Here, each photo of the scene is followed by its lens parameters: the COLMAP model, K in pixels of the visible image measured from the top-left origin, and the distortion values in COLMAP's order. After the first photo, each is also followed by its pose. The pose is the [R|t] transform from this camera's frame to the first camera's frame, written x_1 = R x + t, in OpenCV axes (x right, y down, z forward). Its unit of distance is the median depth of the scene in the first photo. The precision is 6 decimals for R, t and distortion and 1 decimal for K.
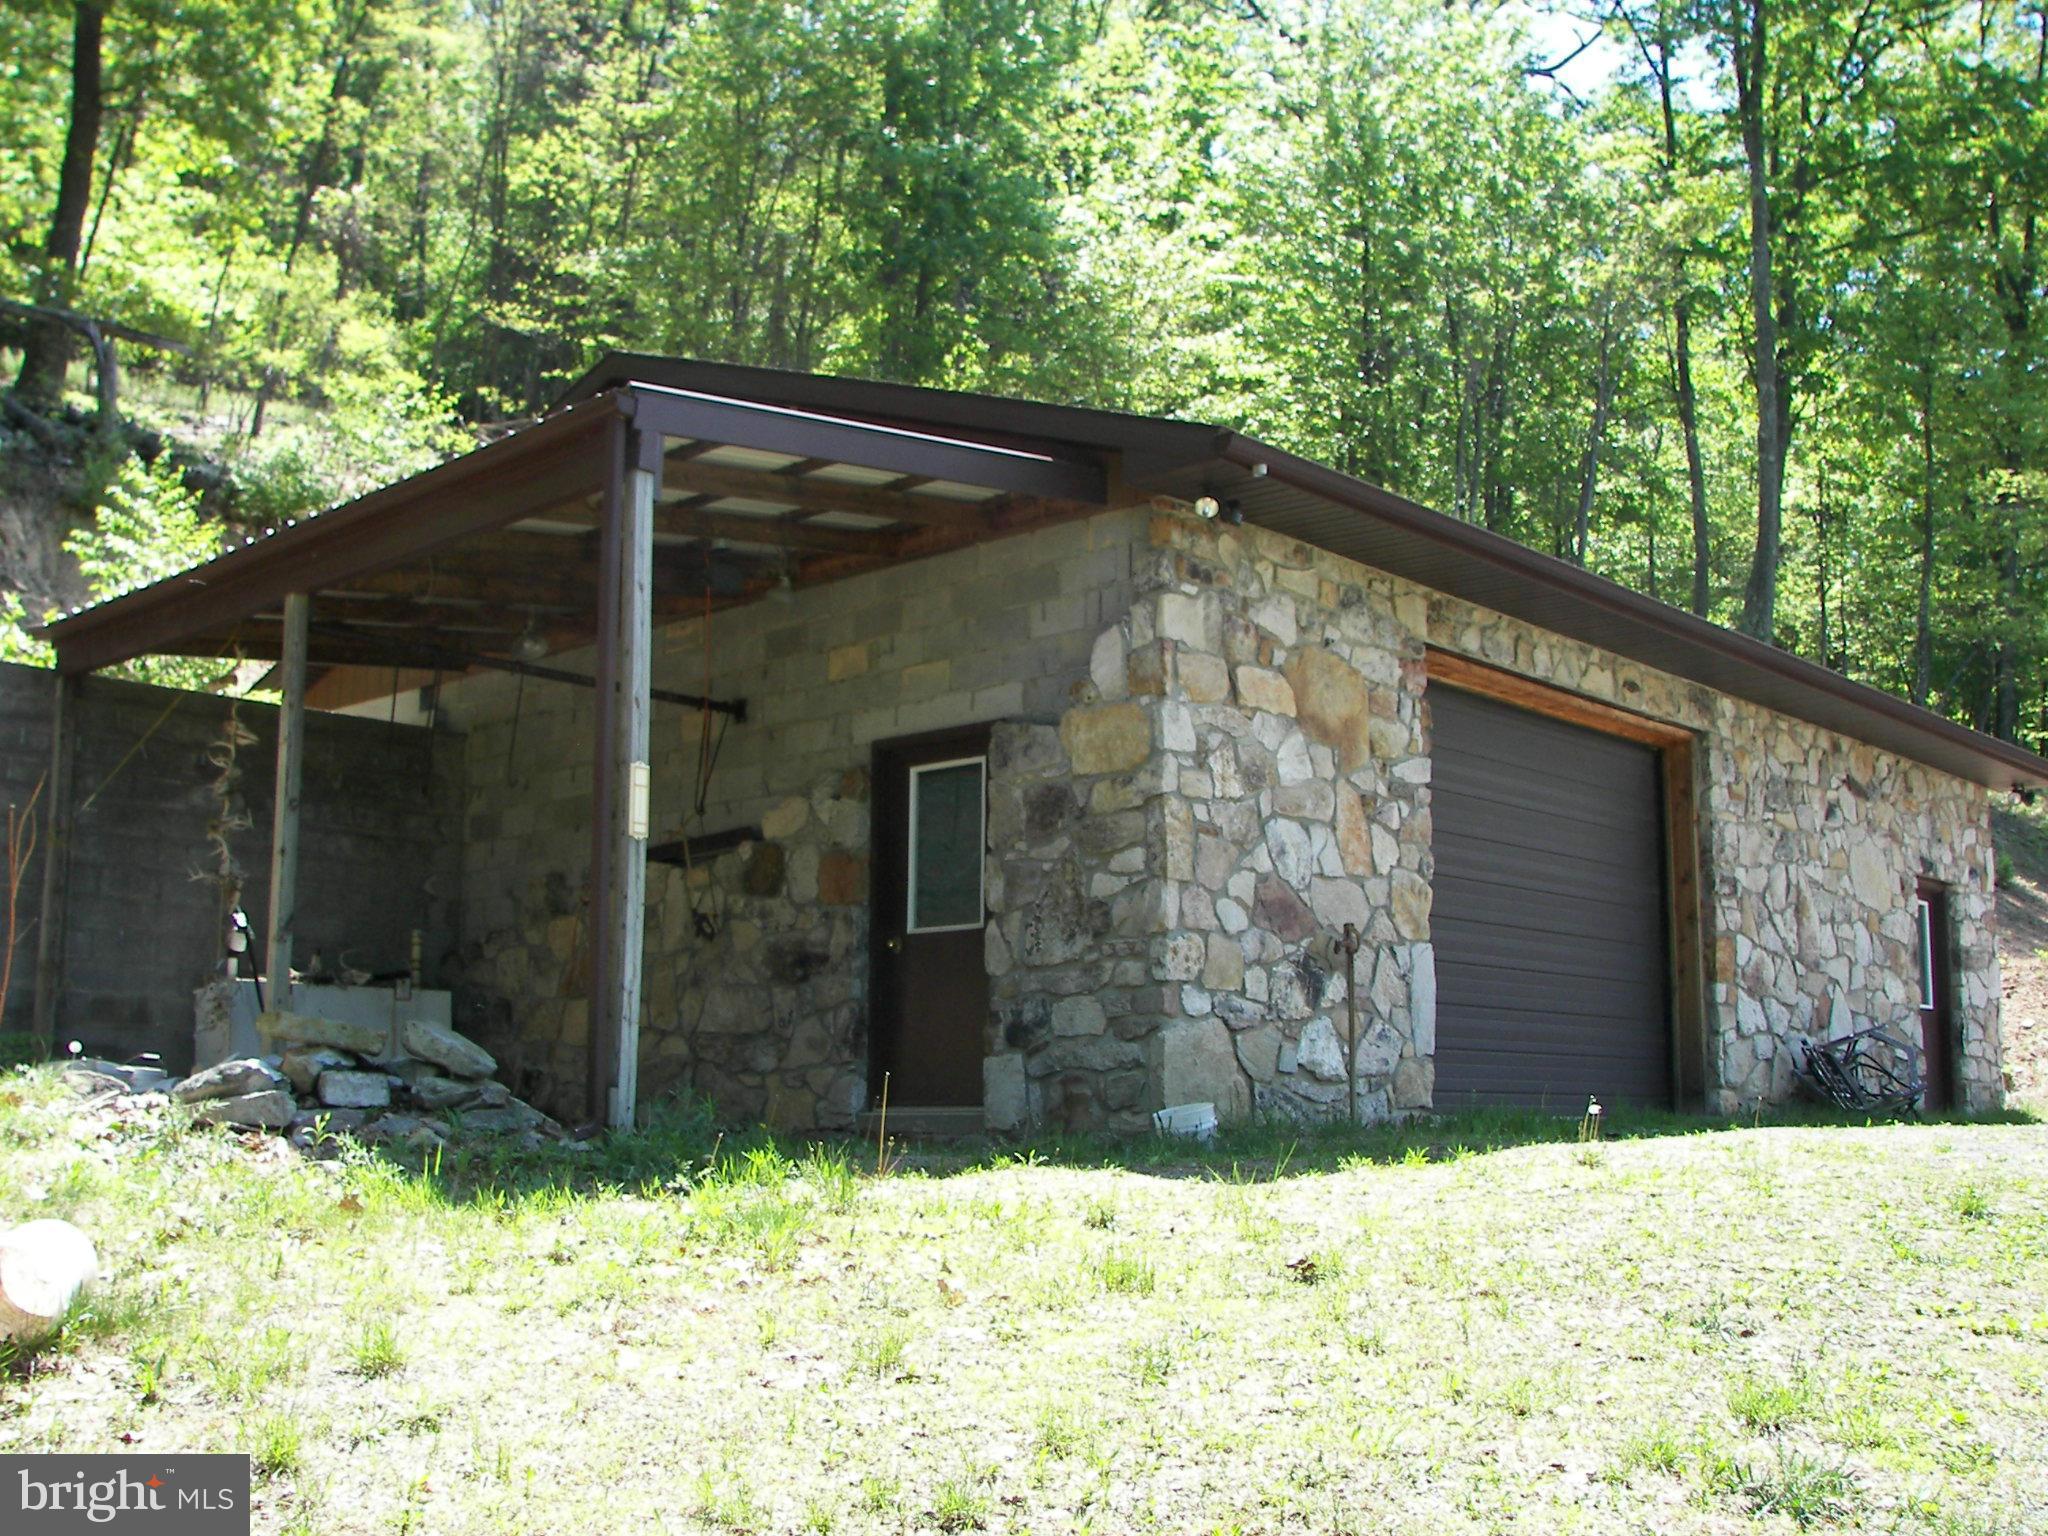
lens RADIAL K [[2158.4, 0, 1020.1], [0, 2158.4, 799.8], [0, 0, 1]] dist [-0.206162, 0.261977]
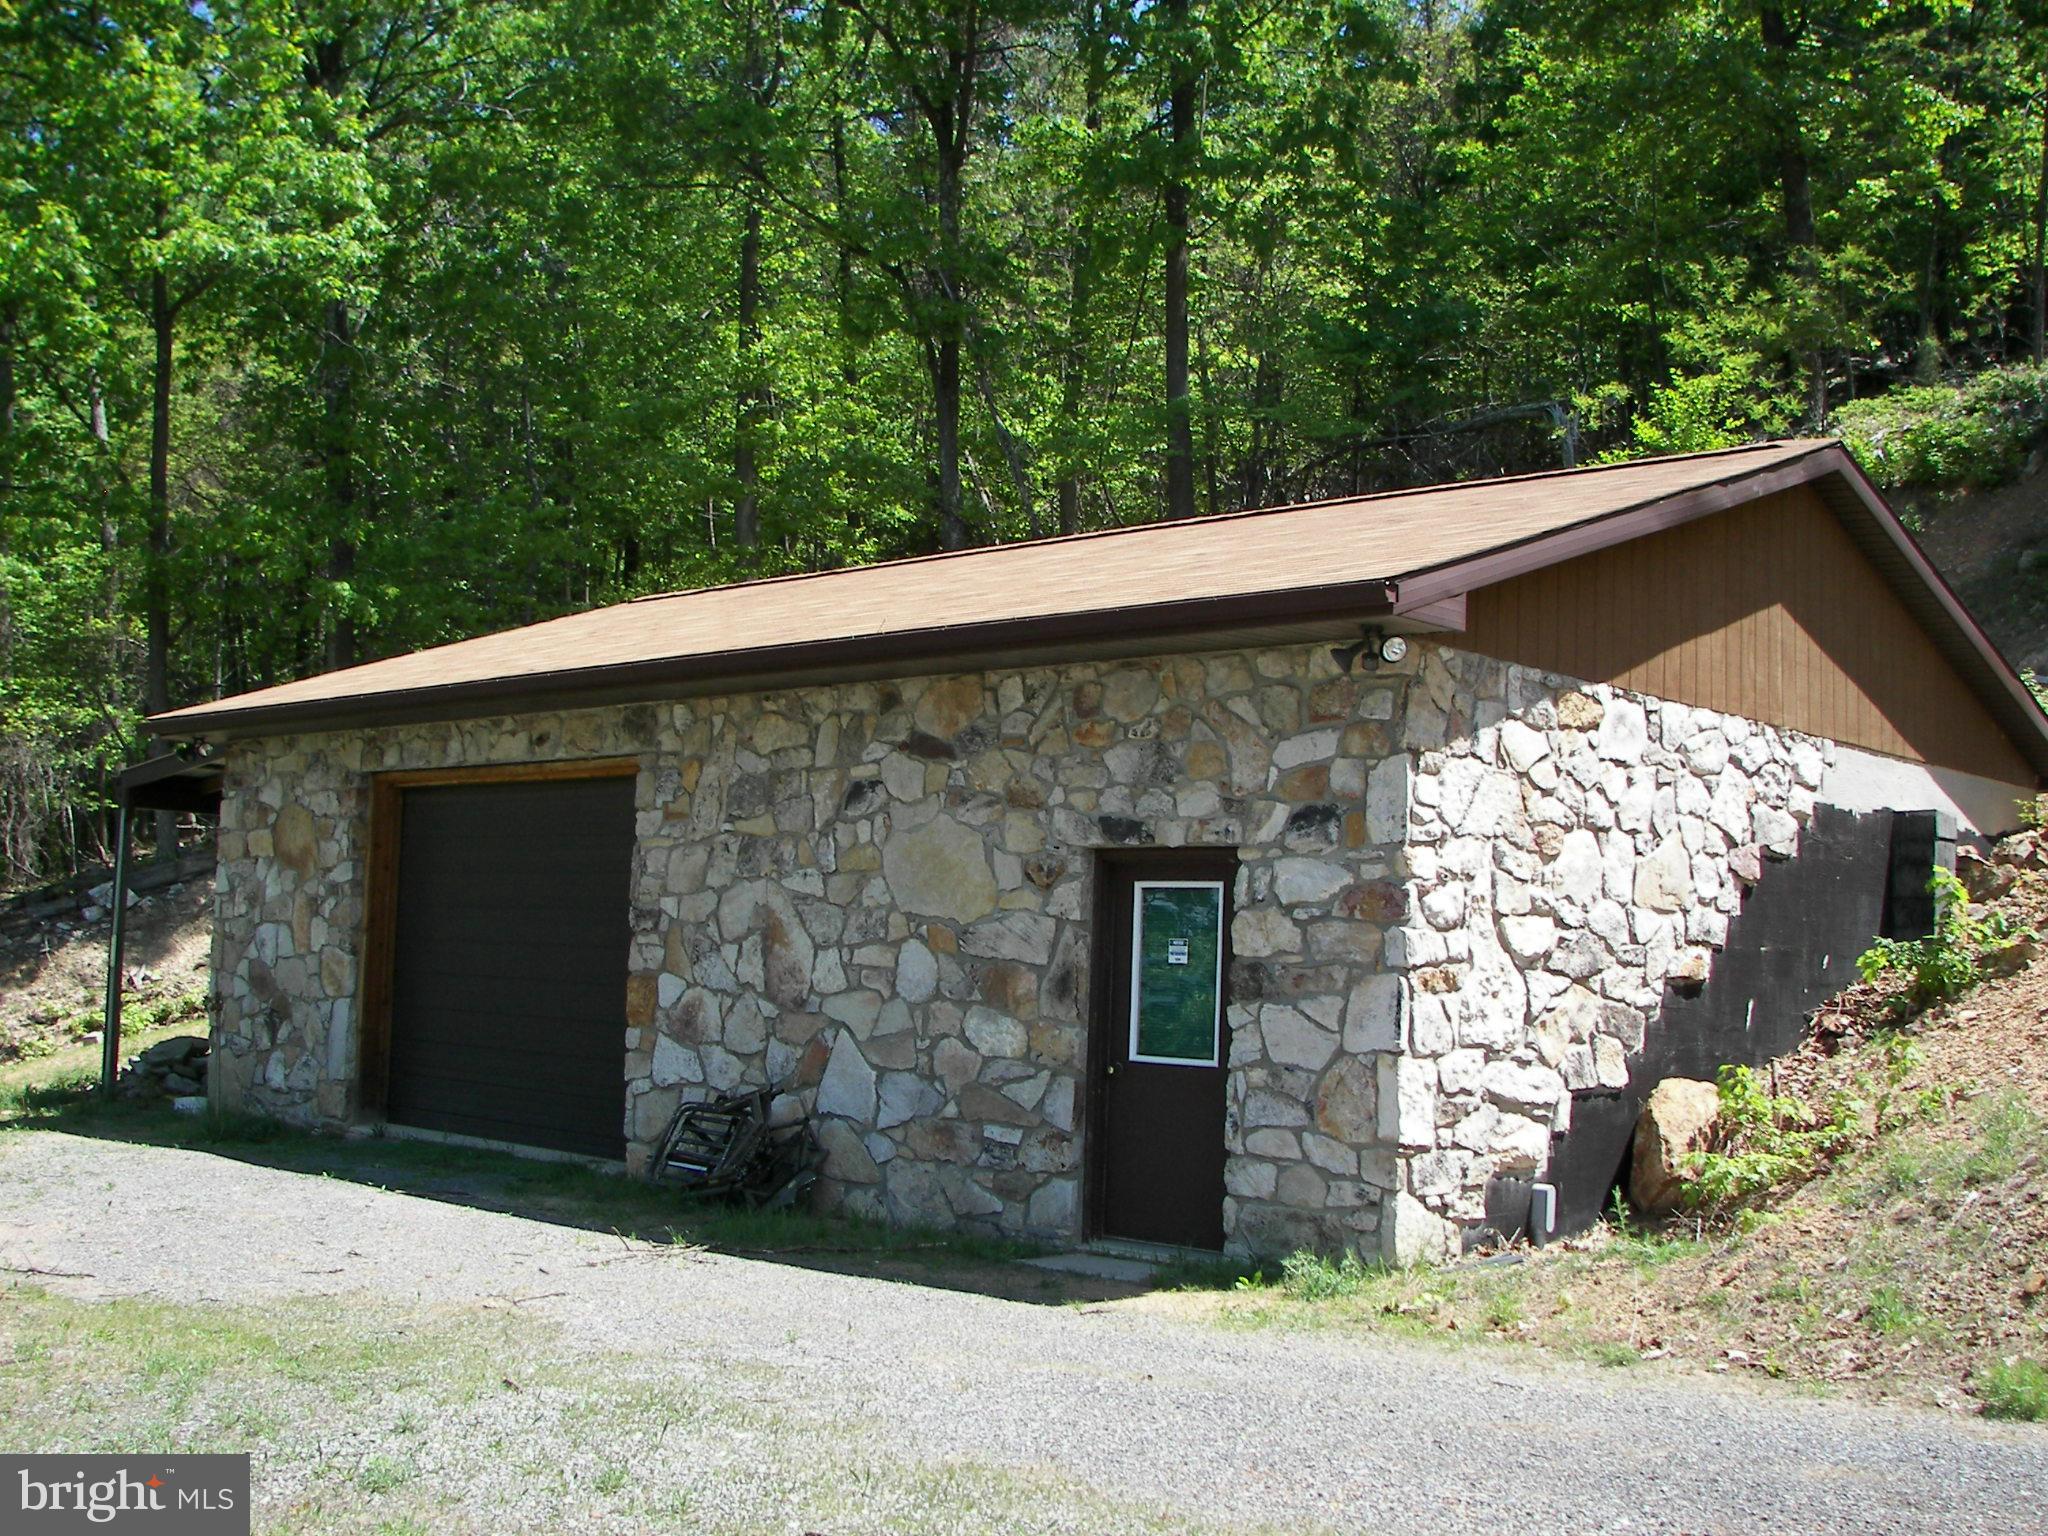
lens RADIAL K [[2158.4, 0, 1020.1], [0, 2158.4, 799.8], [0, 0, 1]] dist [-0.206162, 0.261977]
pose [[0.012227, -0.080585, -0.996673, 1.560447], [0.122734, 0.989331, -0.078486, 0.100920], [0.992364, -0.121366, 0.021987, 1.418990]]
